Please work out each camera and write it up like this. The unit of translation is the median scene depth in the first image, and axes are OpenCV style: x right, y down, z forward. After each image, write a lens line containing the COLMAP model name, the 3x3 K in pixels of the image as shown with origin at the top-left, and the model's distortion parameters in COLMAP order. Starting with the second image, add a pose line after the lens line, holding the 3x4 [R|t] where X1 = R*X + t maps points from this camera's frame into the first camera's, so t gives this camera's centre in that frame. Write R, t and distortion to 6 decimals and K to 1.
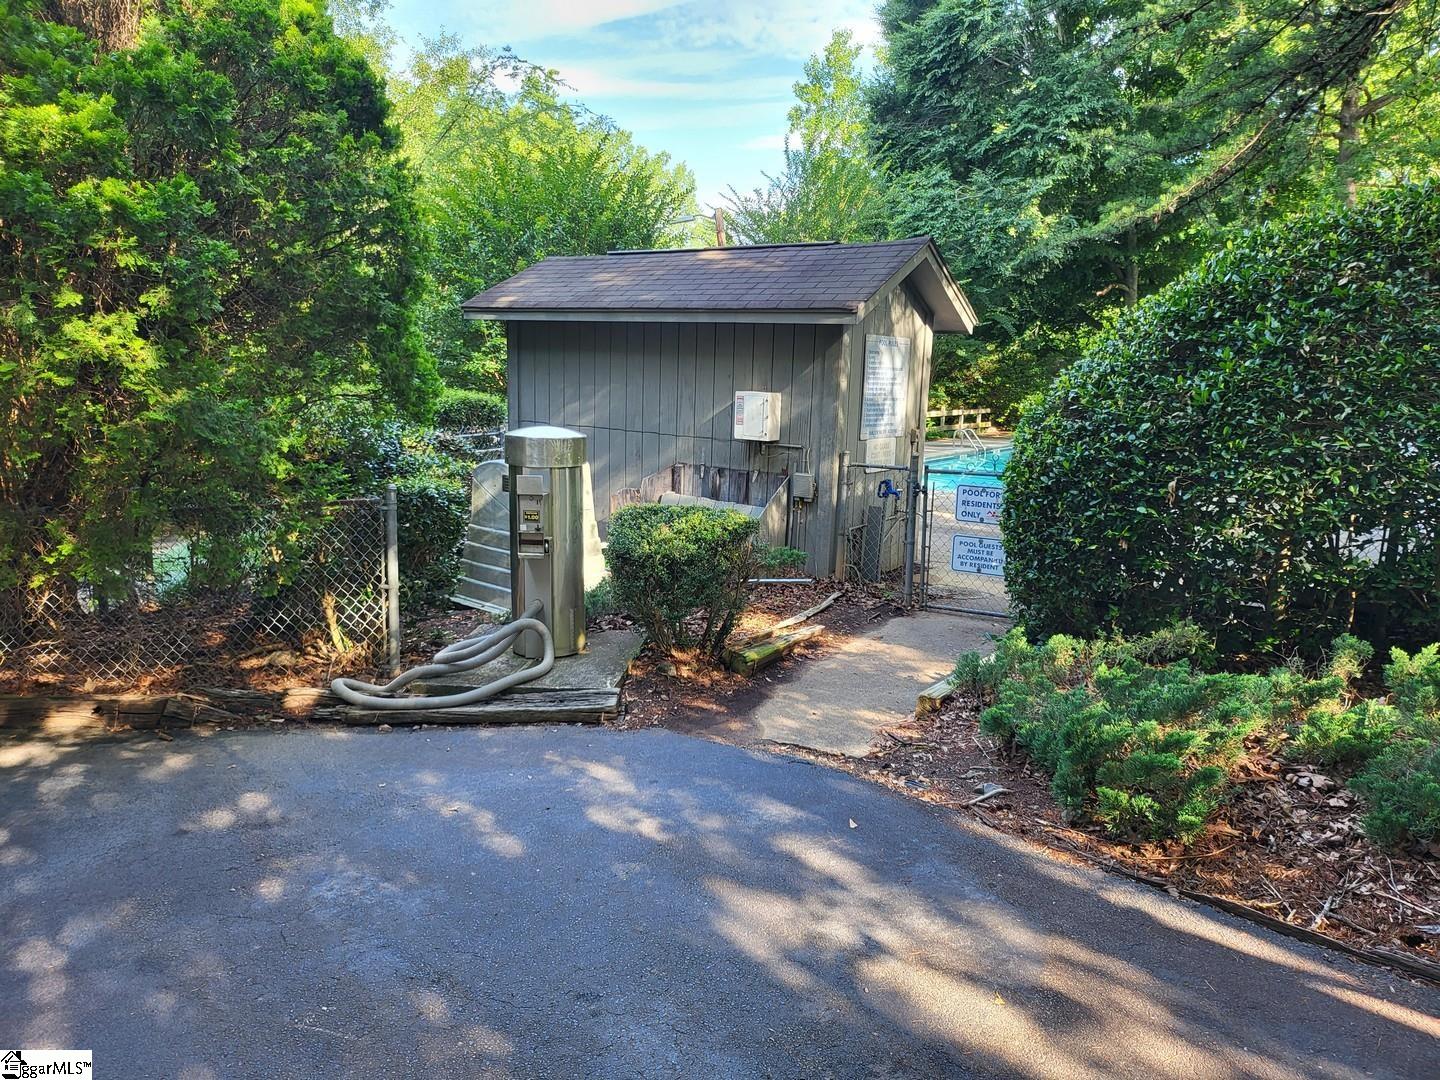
lens RADIAL K [[1018.6, 0, 725.6], [0, 1018.6, 541.6], [0, 0, 1]] dist [0.087679, -0.078213]
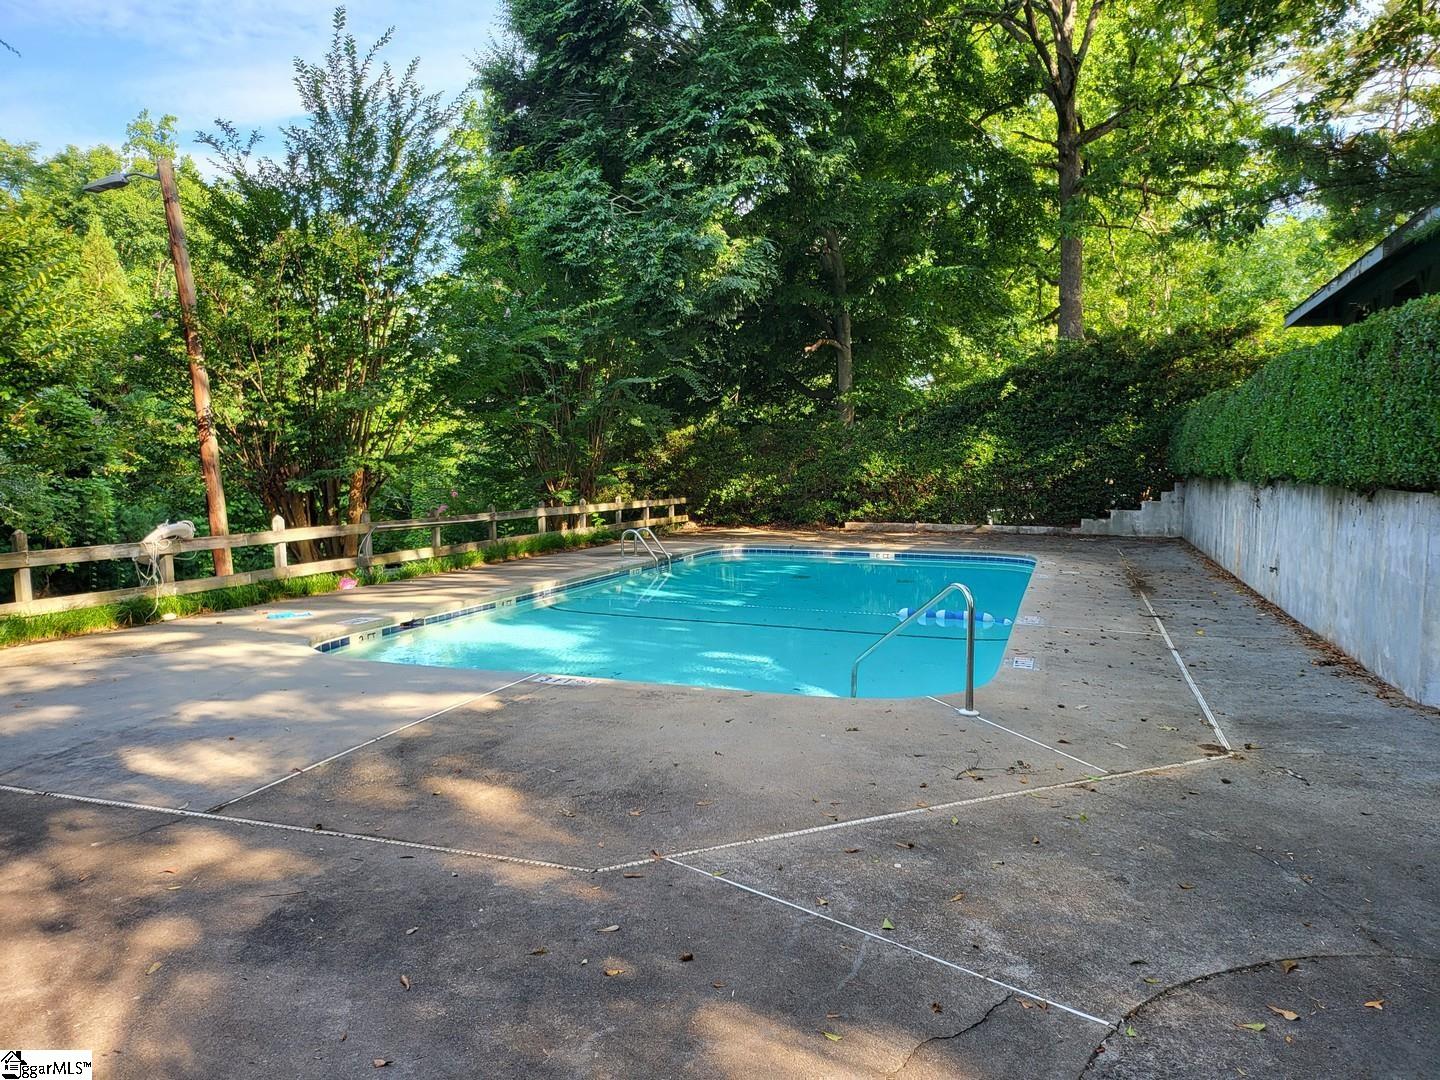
lens RADIAL K [[1018.6, 0, 725.6], [0, 1018.6, 541.6], [0, 0, 1]] dist [0.087679, -0.078213]
pose [[0.965409, -0.044778, 0.256868, 0.104300], [0.068019, 0.994282, -0.082316, -0.038258], [-0.251714, 0.096941, 0.962934, 0.309170]]
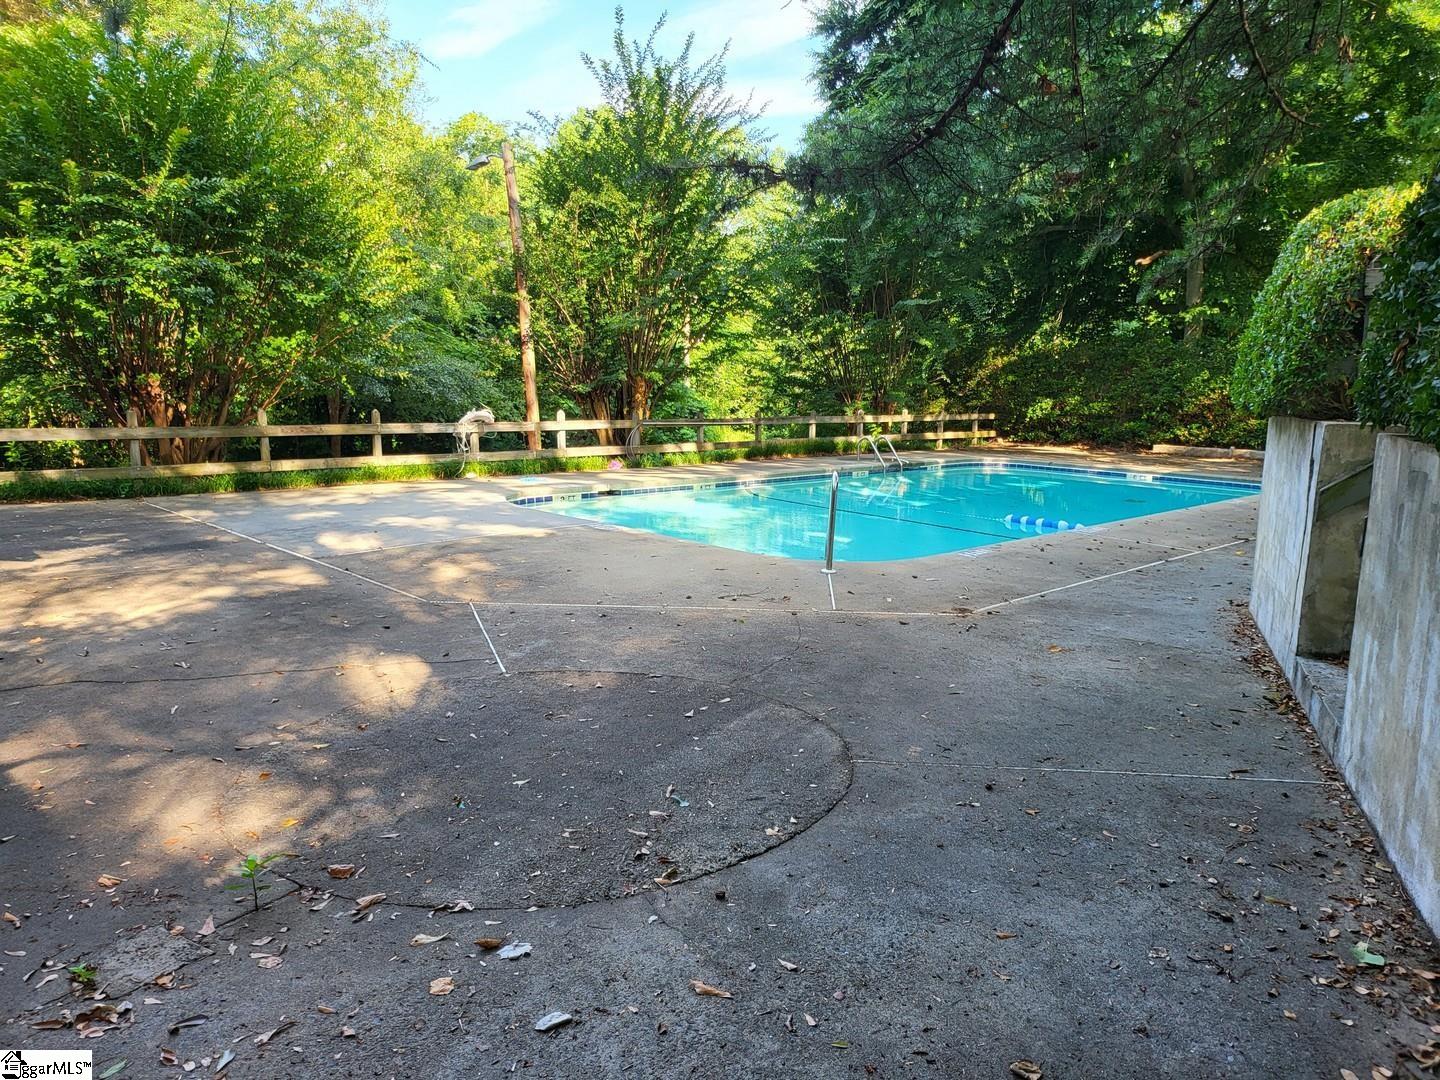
lens RADIAL K [[1018.6, 0, 725.6], [0, 1018.6, 541.6], [0, 0, 1]] dist [0.087679, -0.078213]
pose [[0.978596, 0.030809, -0.203473, 0.247983], [-0.033830, 0.999363, -0.011385, -0.019290], [0.202993, 0.018025, 0.979014, 0.224201]]
